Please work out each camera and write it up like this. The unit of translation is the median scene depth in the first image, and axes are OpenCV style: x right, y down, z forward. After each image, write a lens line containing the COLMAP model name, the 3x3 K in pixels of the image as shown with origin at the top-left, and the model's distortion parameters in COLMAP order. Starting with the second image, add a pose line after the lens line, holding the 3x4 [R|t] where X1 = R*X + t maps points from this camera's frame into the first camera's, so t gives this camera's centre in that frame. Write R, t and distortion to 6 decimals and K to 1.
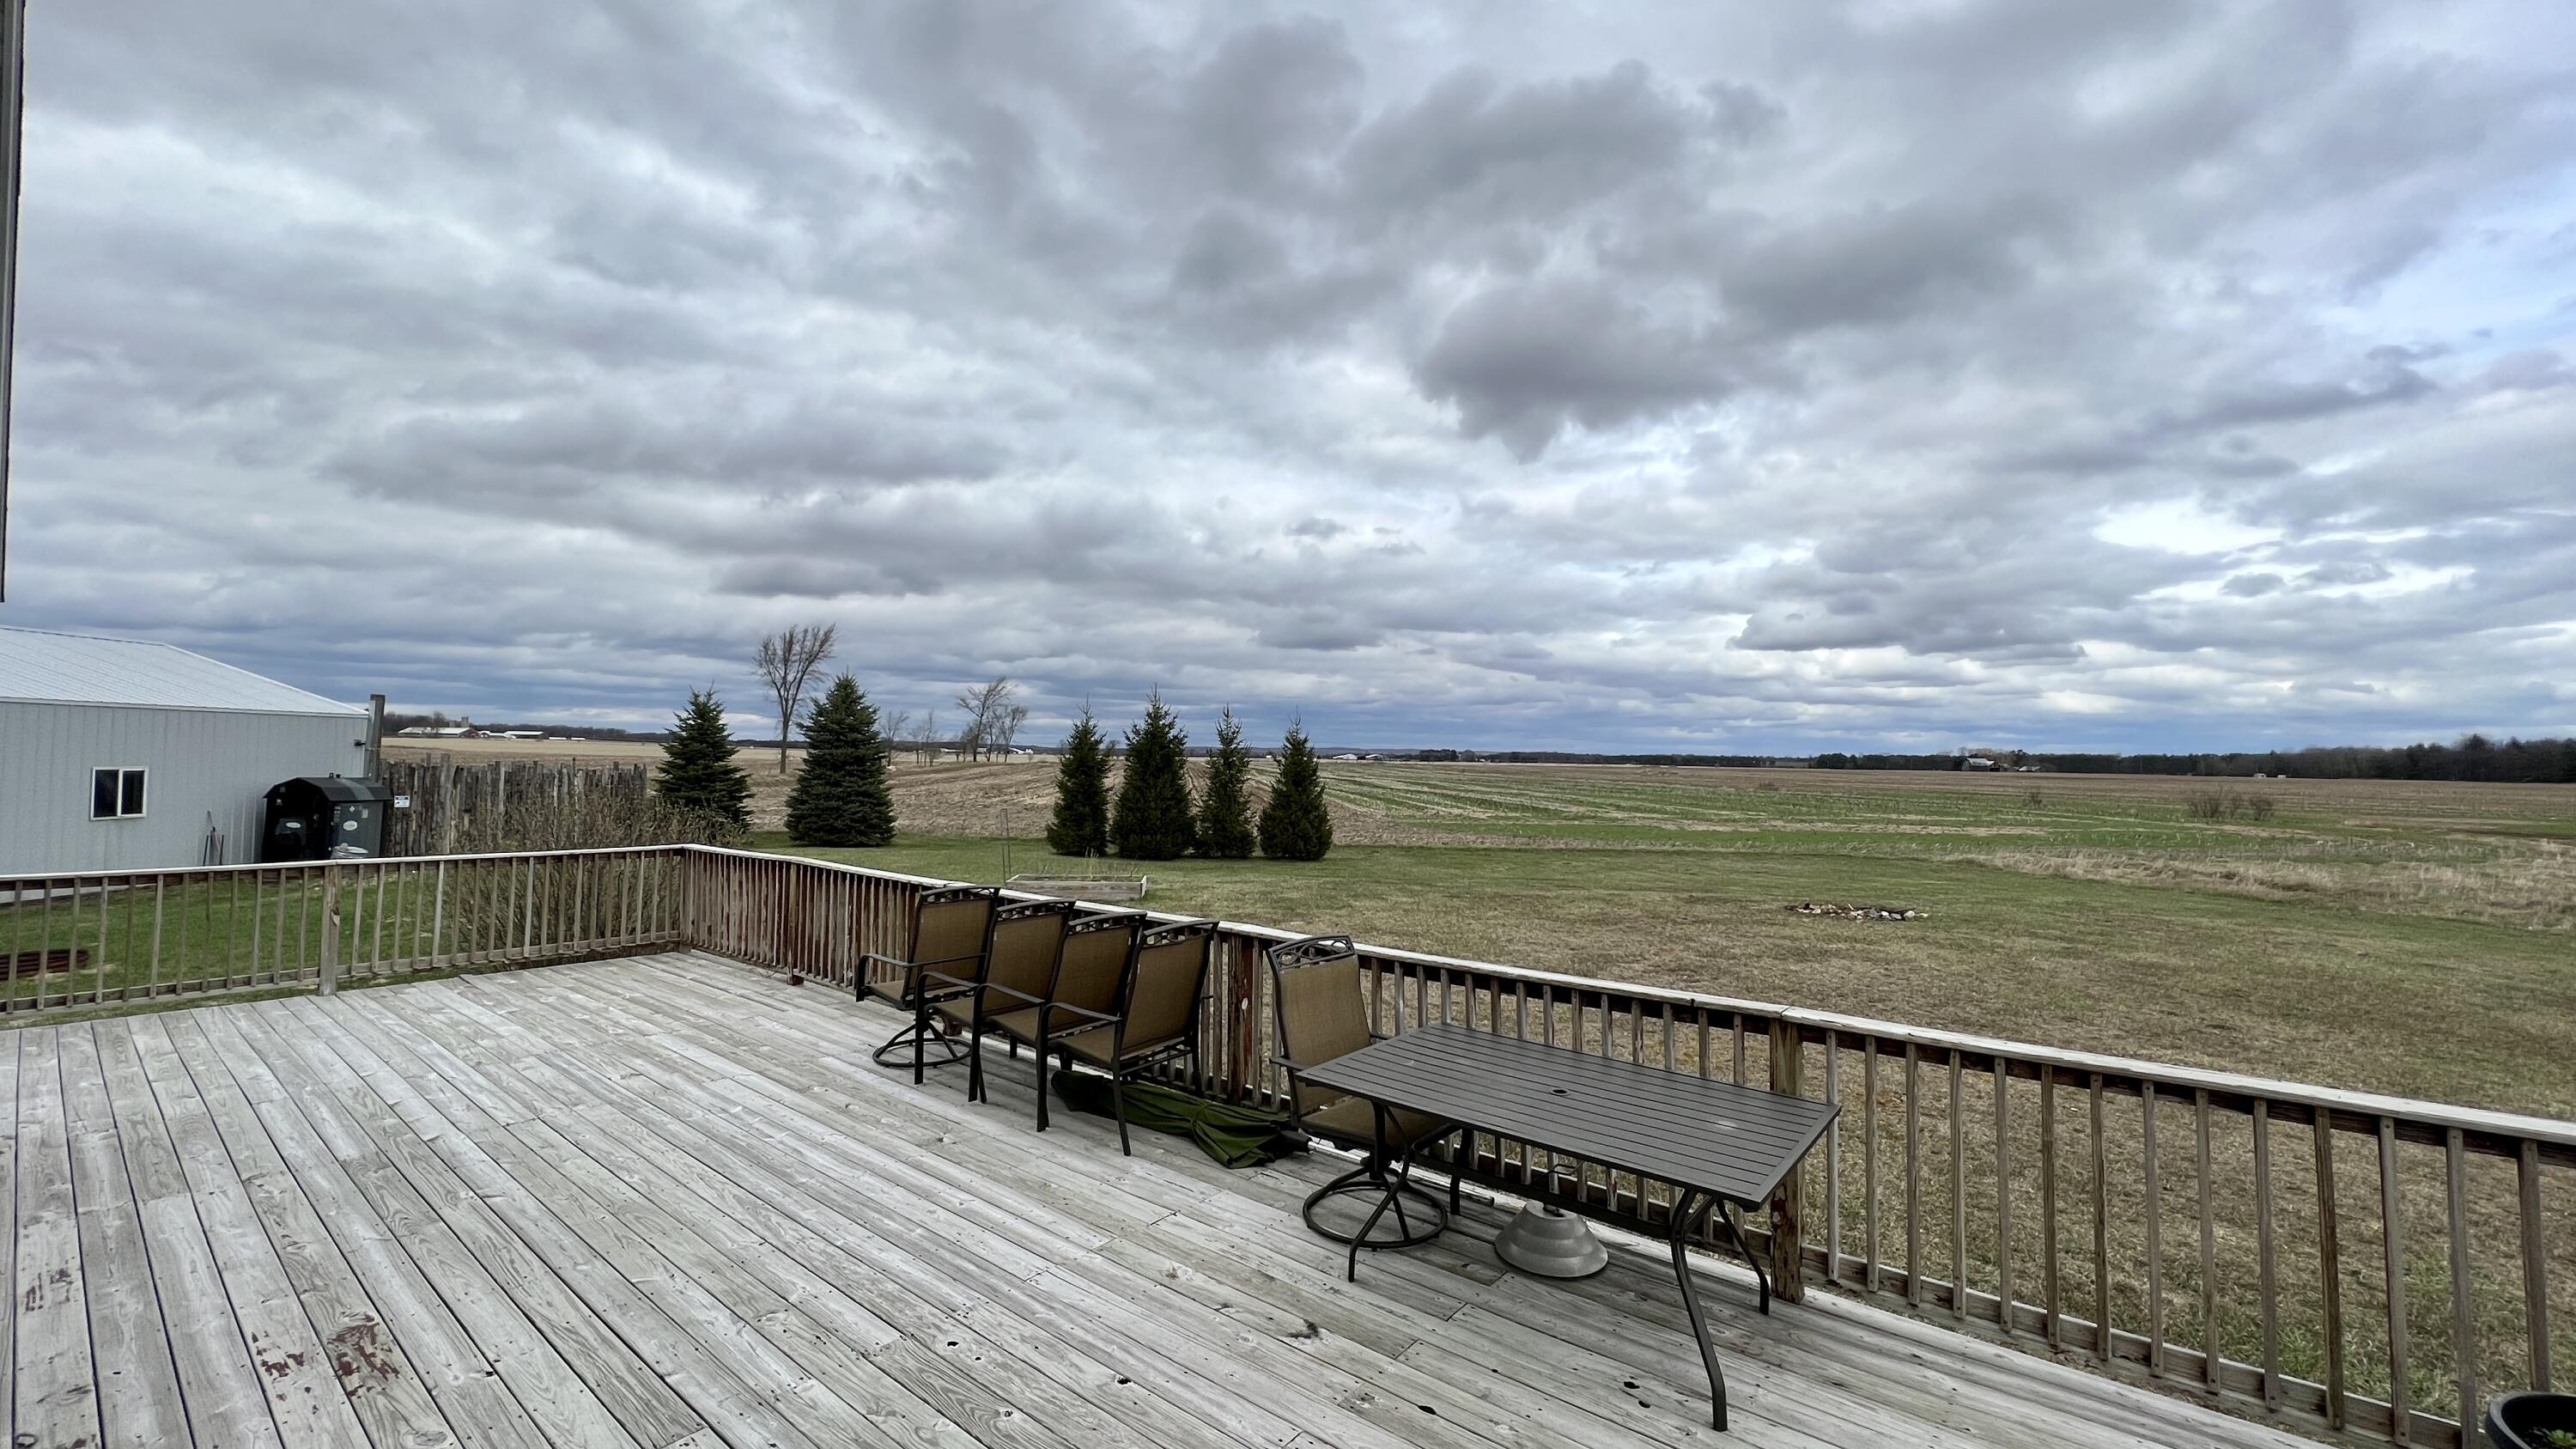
lens RADIAL K [[1051.1, 0, 1280.8], [0, 1051.1, 712.3], [0, 0, 1]] dist [0.007666, 0.001068]
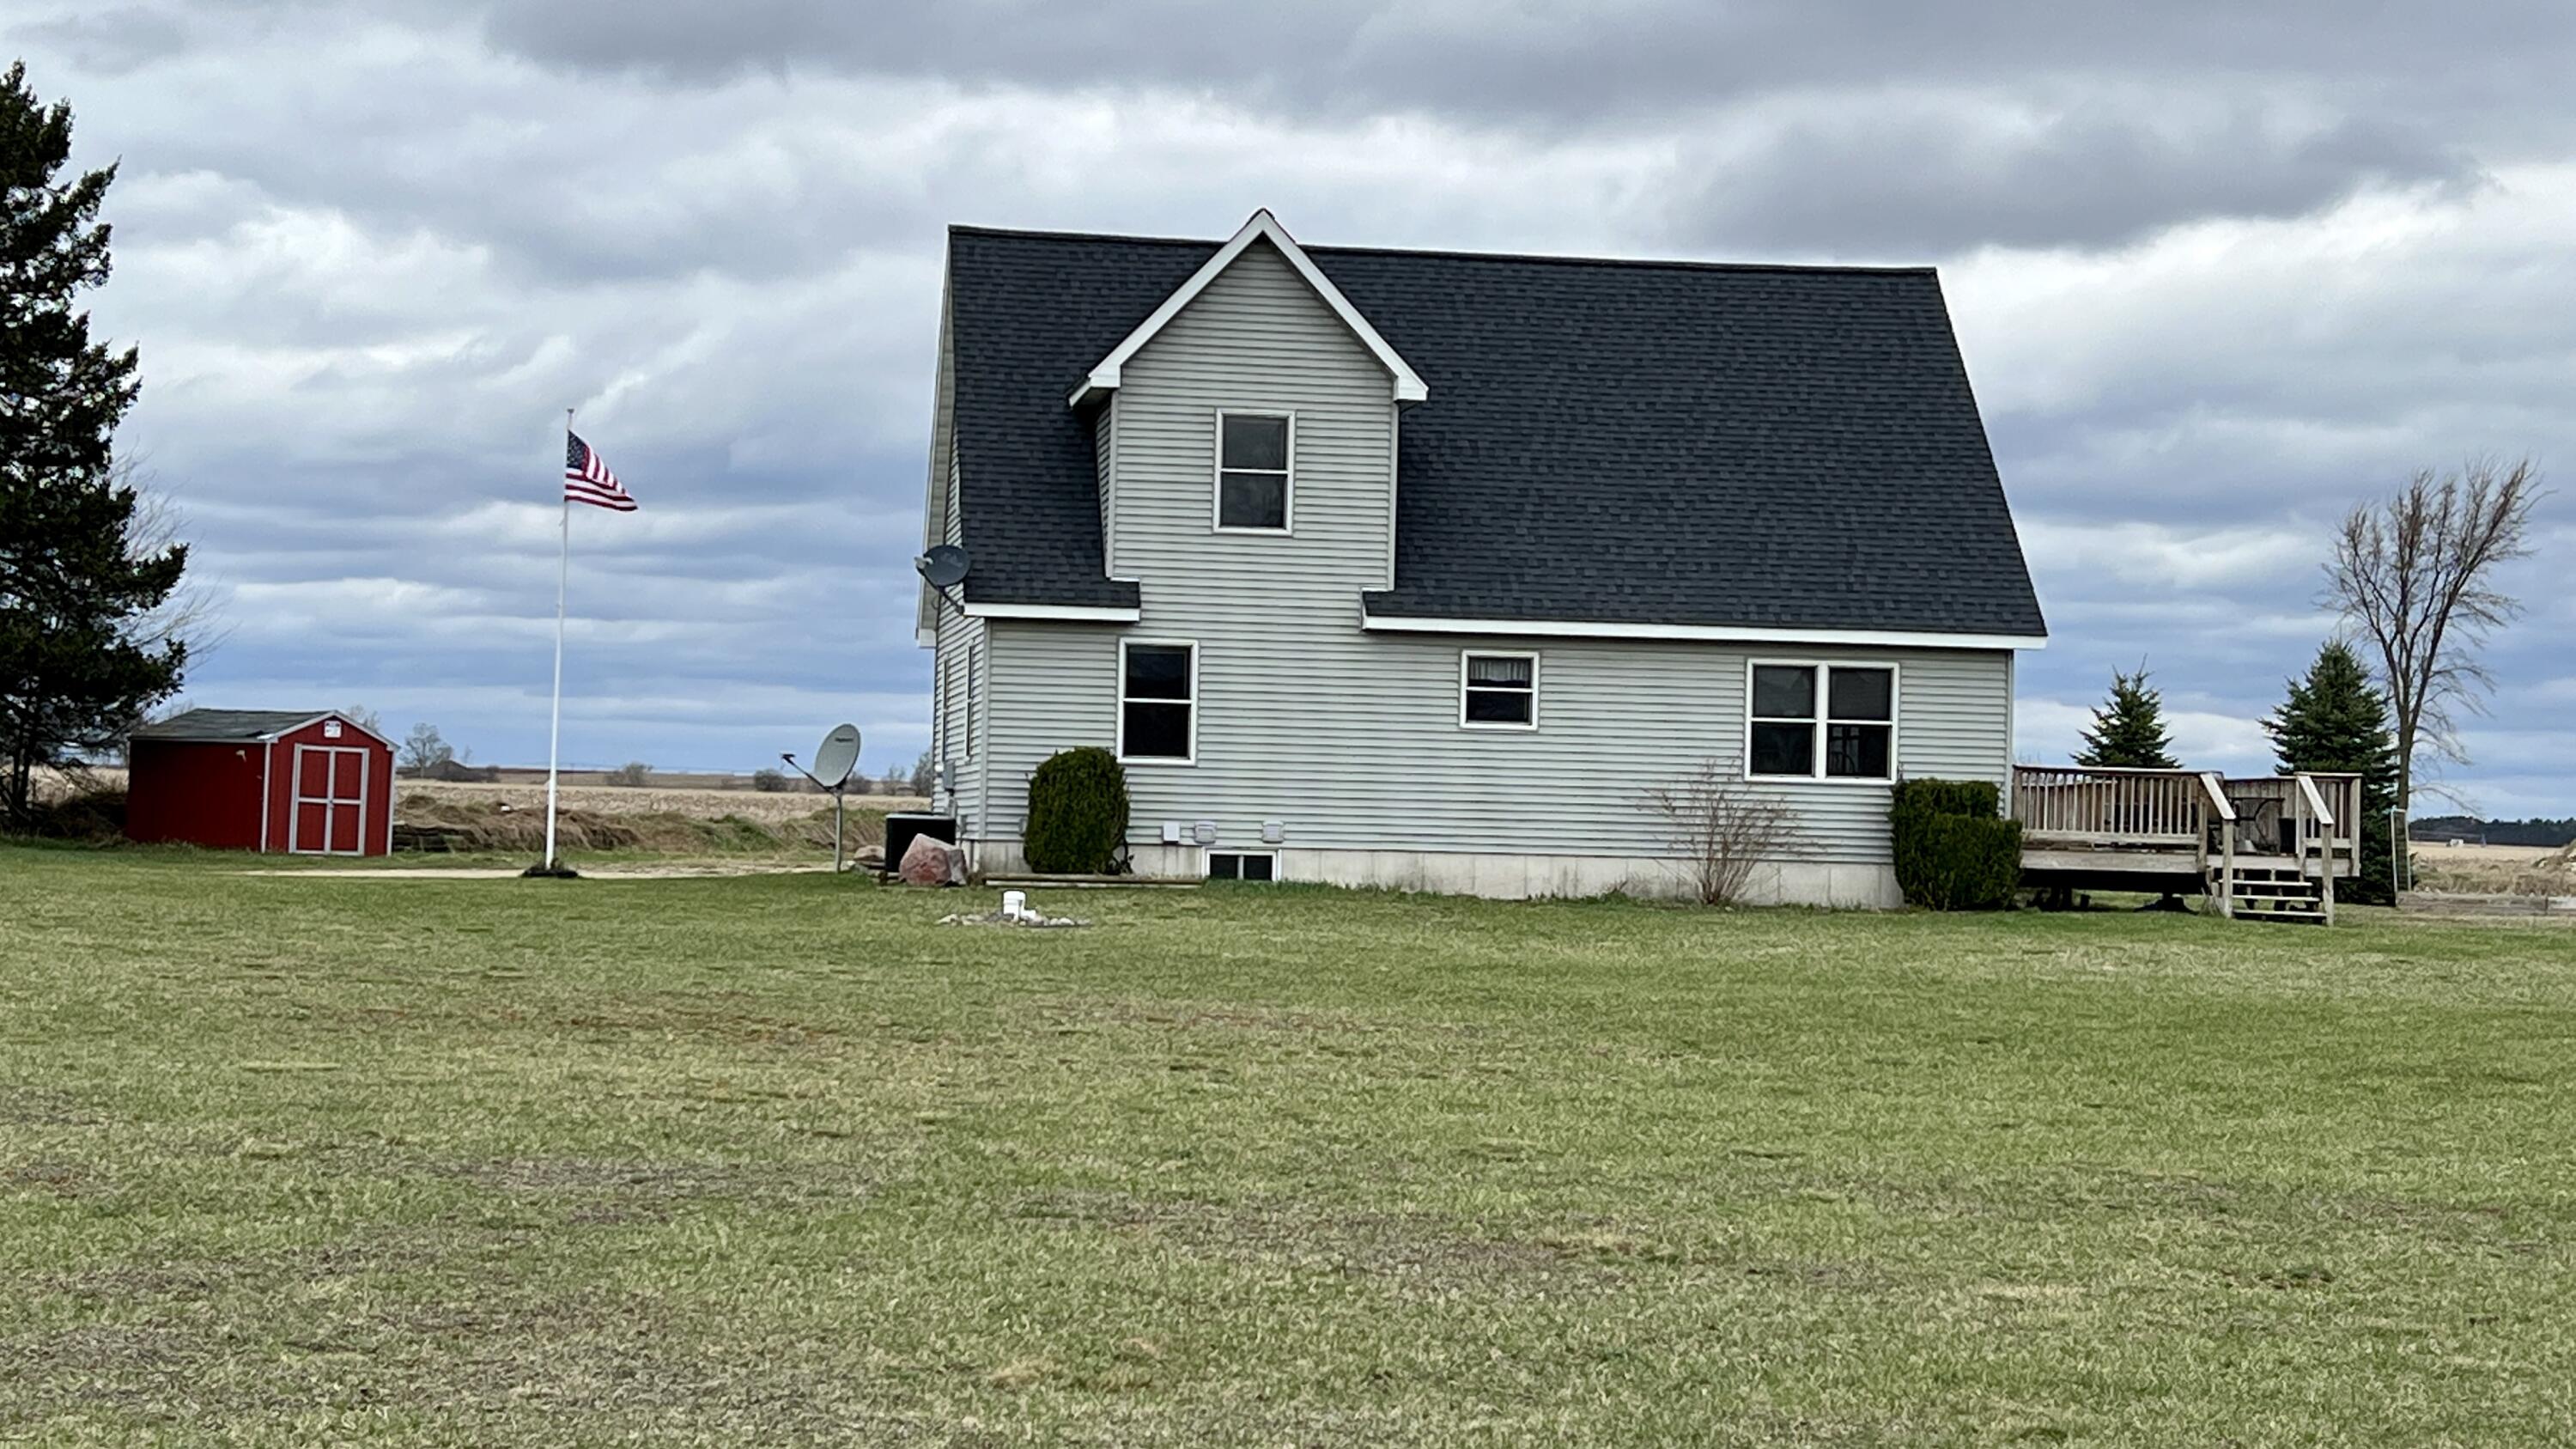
lens RADIAL K [[4304.4, 0, 1288.5], [0, 4304.4, 722.5], [0, 0, 1]] dist [0.156169, 0.000000]
pose [[0.745357, -0.013463, -0.666529, 0.850542], [0.017342, 0.999849, -0.000802, 0.003138], [0.666440, -0.010962, 0.745478, -1.349966]]
